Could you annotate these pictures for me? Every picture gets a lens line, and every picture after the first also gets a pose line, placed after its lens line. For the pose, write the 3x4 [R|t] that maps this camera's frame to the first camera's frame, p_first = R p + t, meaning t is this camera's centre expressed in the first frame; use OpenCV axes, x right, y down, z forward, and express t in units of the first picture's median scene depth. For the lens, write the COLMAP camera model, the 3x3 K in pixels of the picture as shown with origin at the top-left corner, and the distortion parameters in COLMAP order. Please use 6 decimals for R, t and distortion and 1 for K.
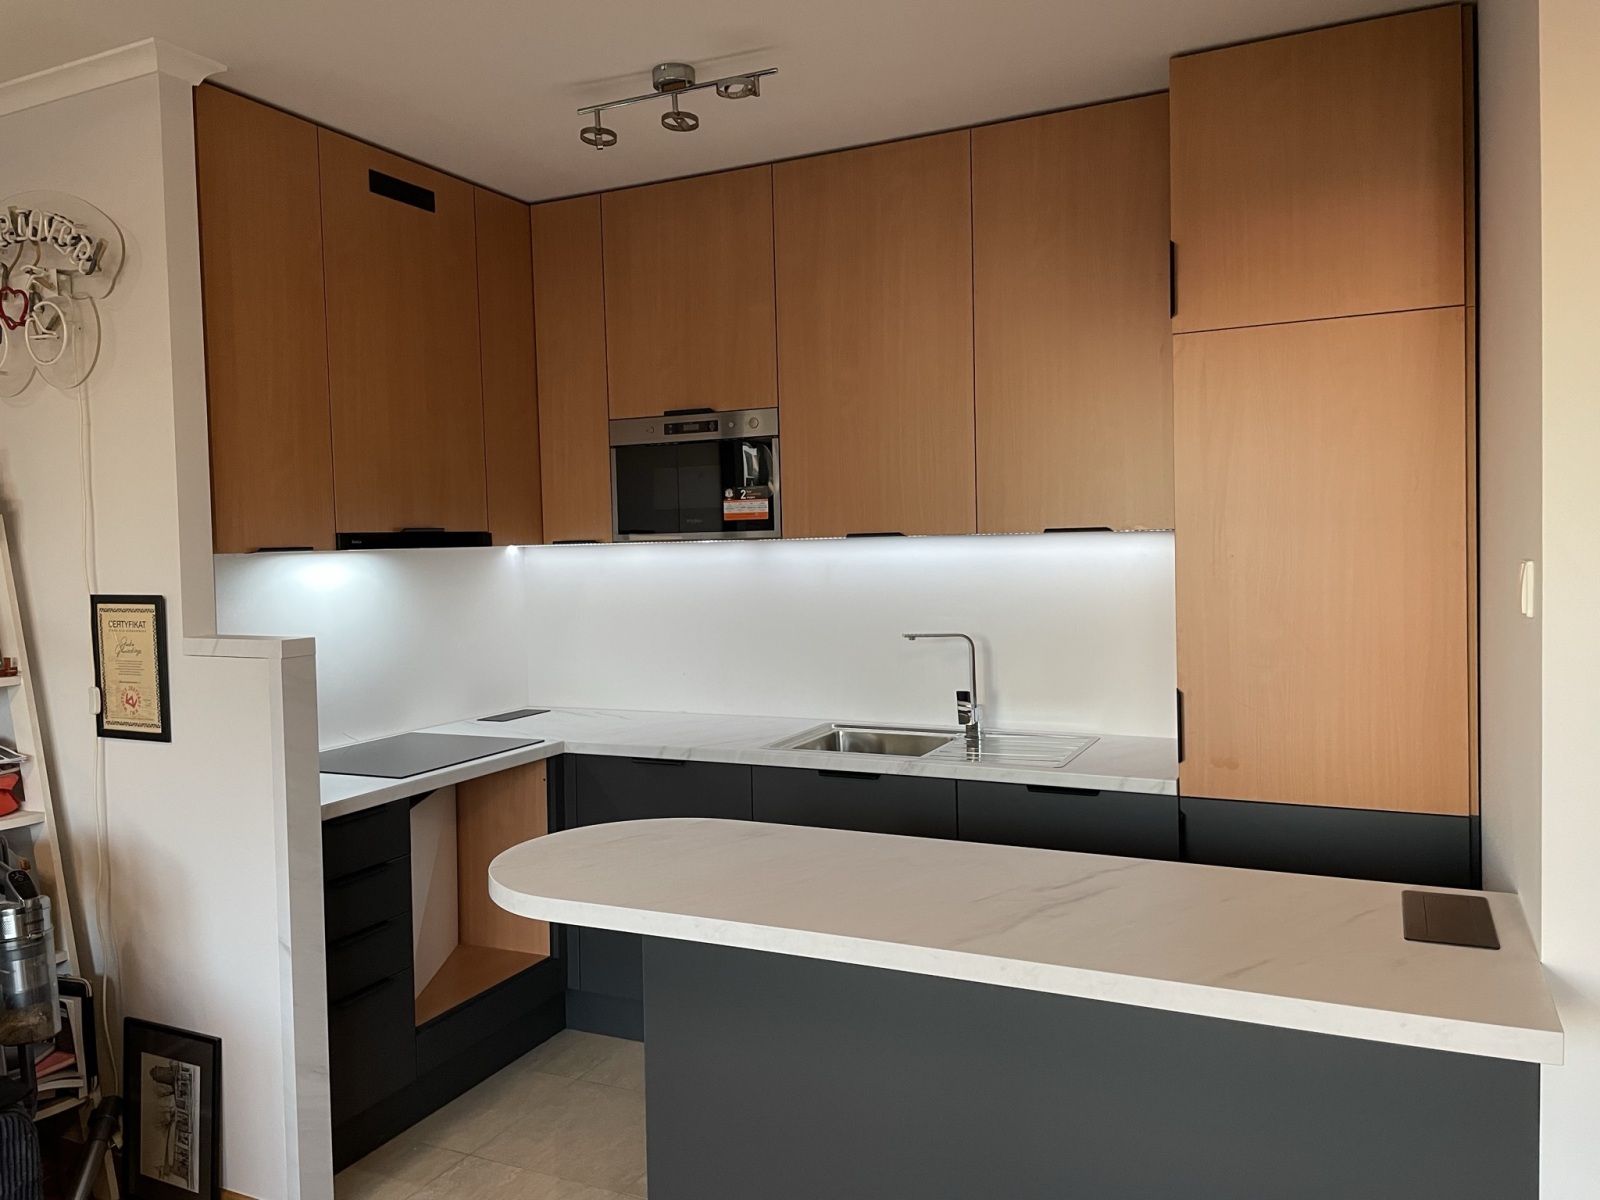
lens RADIAL K [[1200.1, 0, 794.8], [0, 1200.1, 573.5], [0, 0, 1]] dist [0.103972, -0.149491]
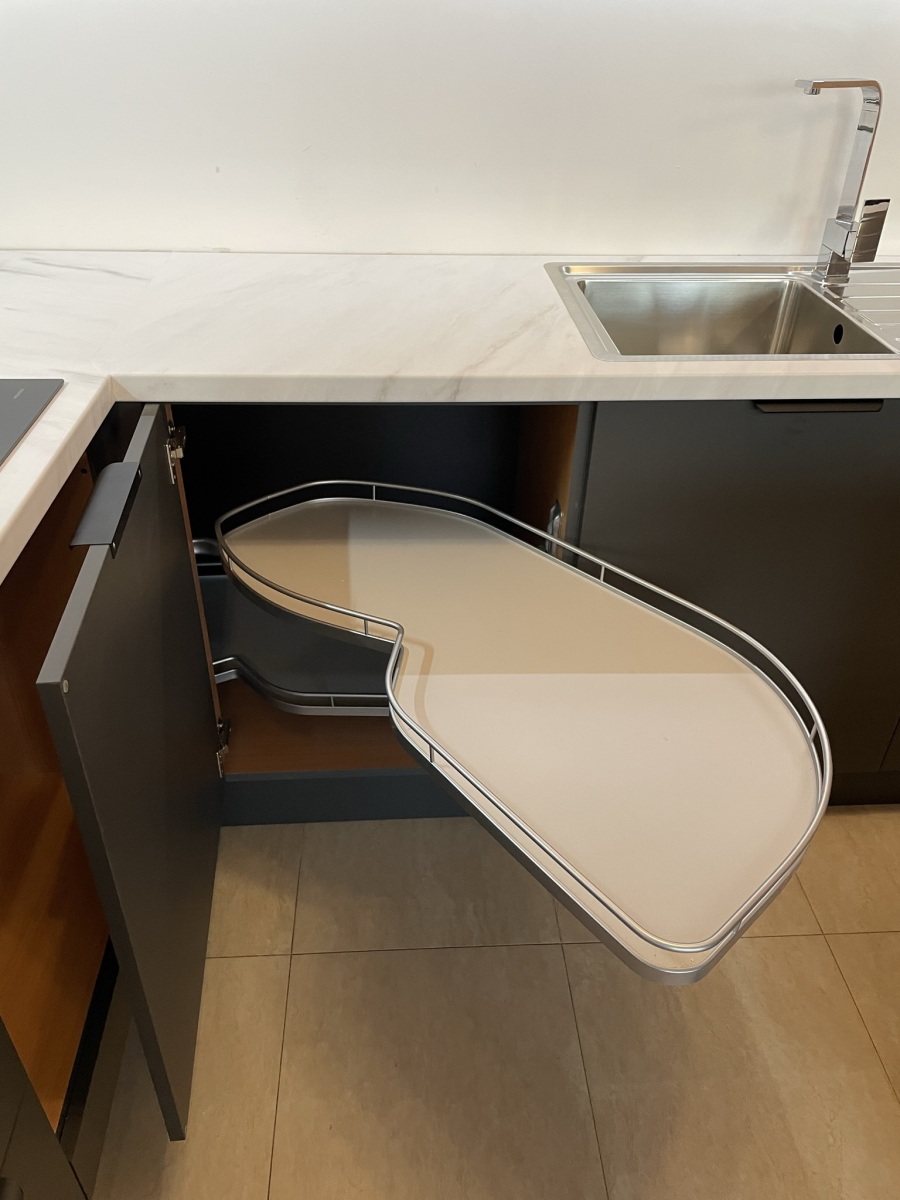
lens RADIAL K [[900.1, 0, 451.9], [0, 900.1, 585.8], [0, 0, 1]] dist [0.103972, -0.149491]
pose [[0.869076, -0.235177, 0.435201, -0.249875], [-0.034054, 0.849233, 0.526918, 0.034188], [-0.493506, -0.472752, 0.730039, 0.707188]]
